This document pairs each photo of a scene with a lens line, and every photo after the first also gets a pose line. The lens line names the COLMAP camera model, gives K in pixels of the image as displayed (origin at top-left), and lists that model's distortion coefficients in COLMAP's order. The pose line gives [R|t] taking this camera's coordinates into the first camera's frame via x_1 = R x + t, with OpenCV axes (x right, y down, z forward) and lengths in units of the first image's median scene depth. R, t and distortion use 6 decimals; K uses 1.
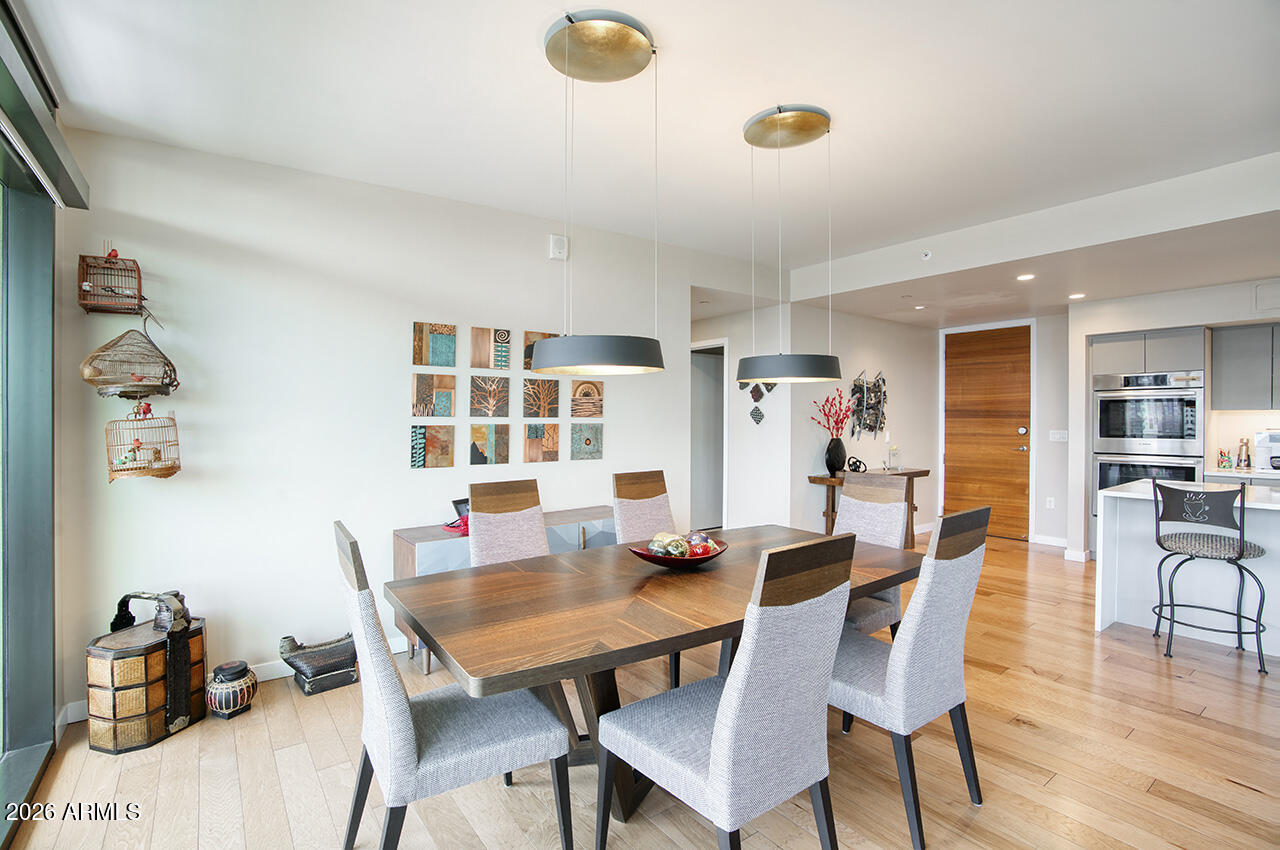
lens RADIAL K [[583.7, 0, 627.8], [0, 583.7, 422.4], [0, 0, 1]] dist [-0.052505, 0.021605]
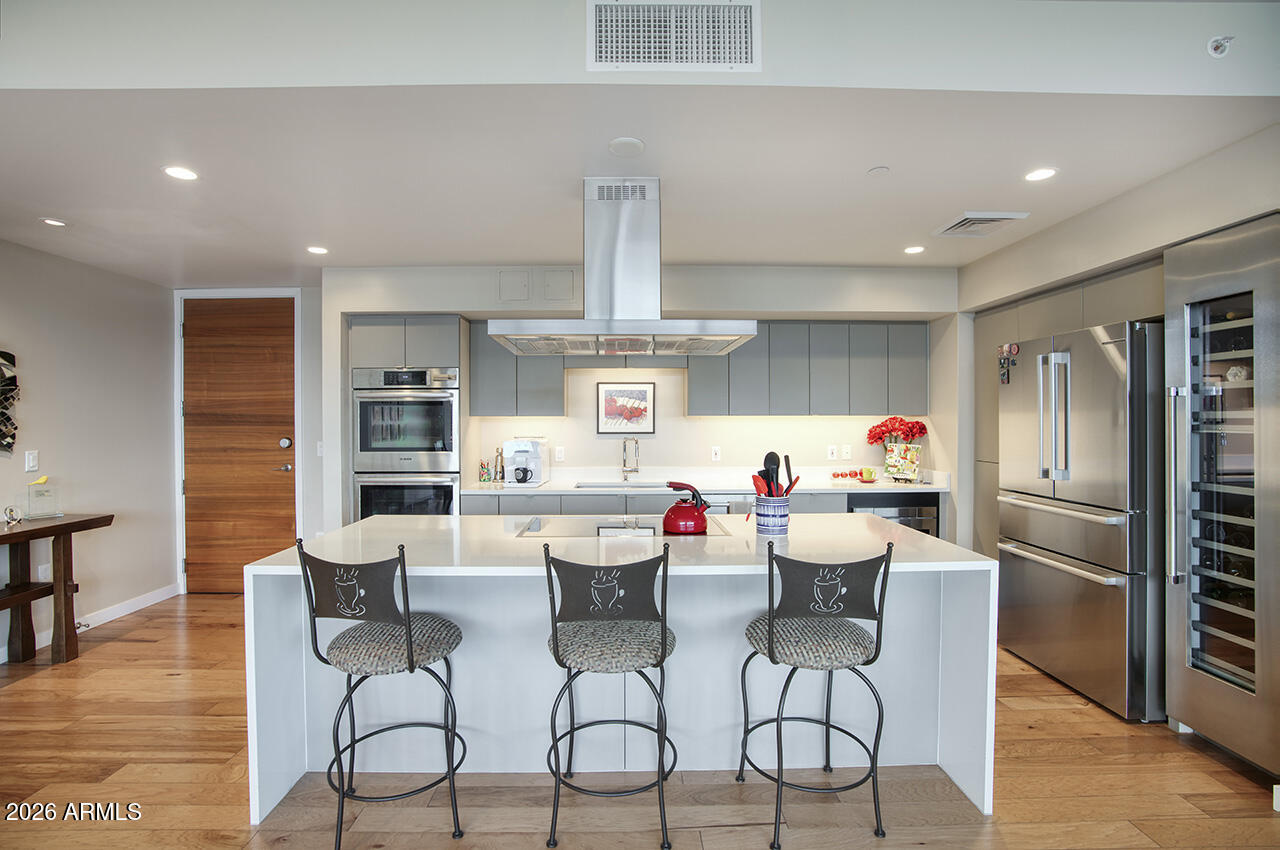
lens RADIAL K [[583.7, 0, 627.8], [0, 583.7, 422.4], [0, 0, 1]] dist [-0.052505, 0.021605]
pose [[0.585551, -0.001203, 0.810635, 0.366196], [0.007629, 0.999963, -0.004027, -0.005335], [-0.810600, 0.008543, 0.585538, 0.233439]]
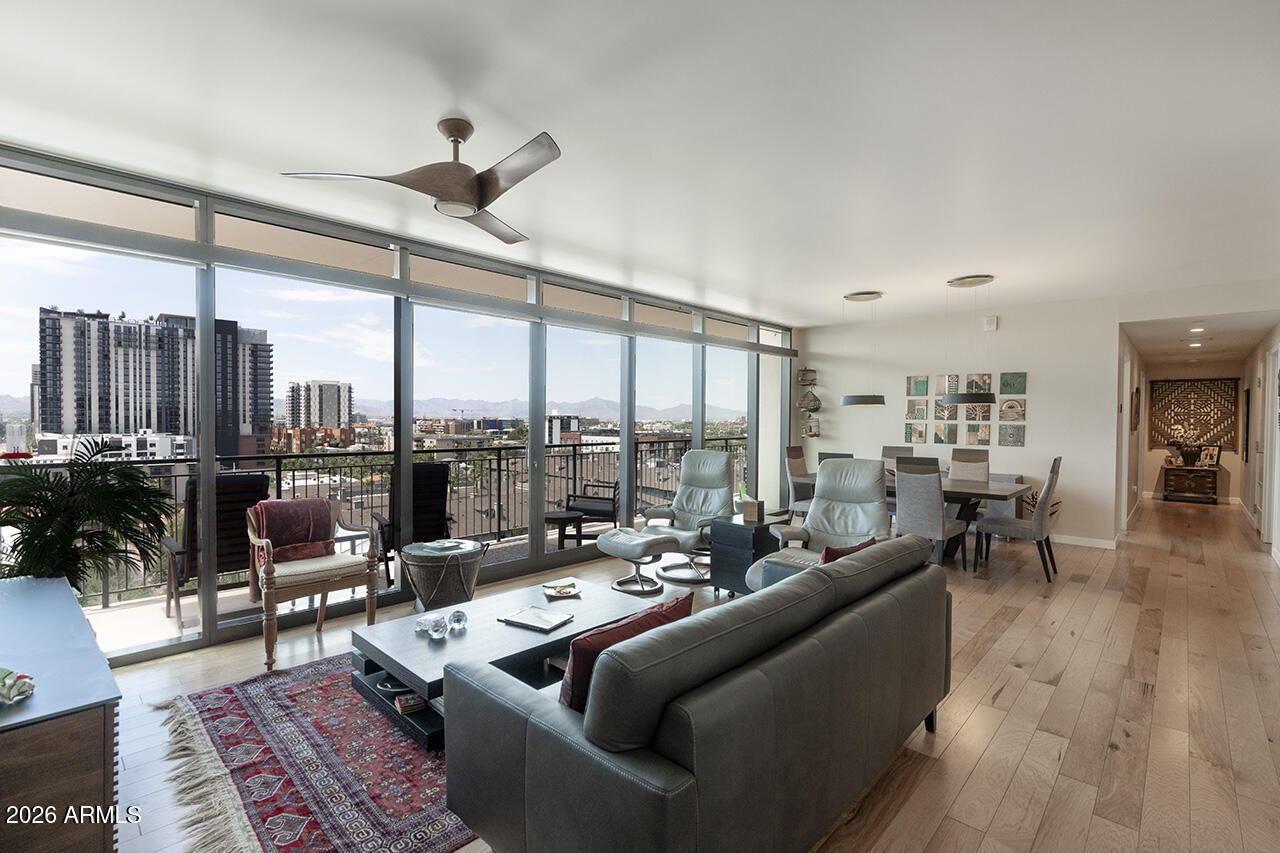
lens RADIAL K [[561.0, 0, 640.0], [0, 561.0, 426.5], [0, 0, 1]] dist [-0.008849, 0.000289]
pose [[0.176376, 0.021650, -0.984085, 0.915620], [-0.014732, 0.999704, 0.019353, -0.005628], [0.984213, 0.011084, 0.176642, -0.230033]]
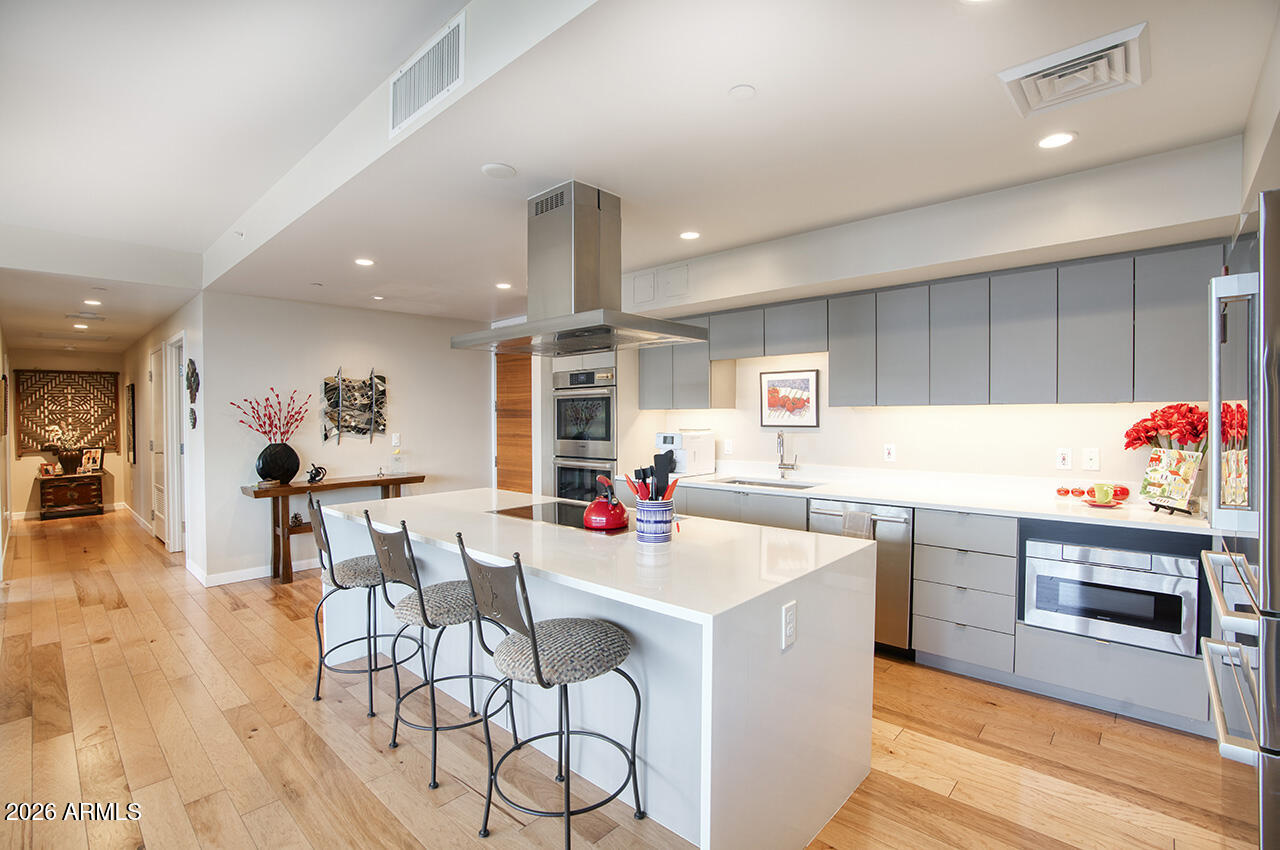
lens RADIAL K [[583.7, 0, 627.8], [0, 583.7, 422.4], [0, 0, 1]] dist [-0.052505, 0.021605]
pose [[0.981868, -0.010491, 0.189275, 0.666649], [0.009259, 0.999930, 0.007395, -0.006181], [-0.189339, -0.005509, 0.981896, 0.033592]]
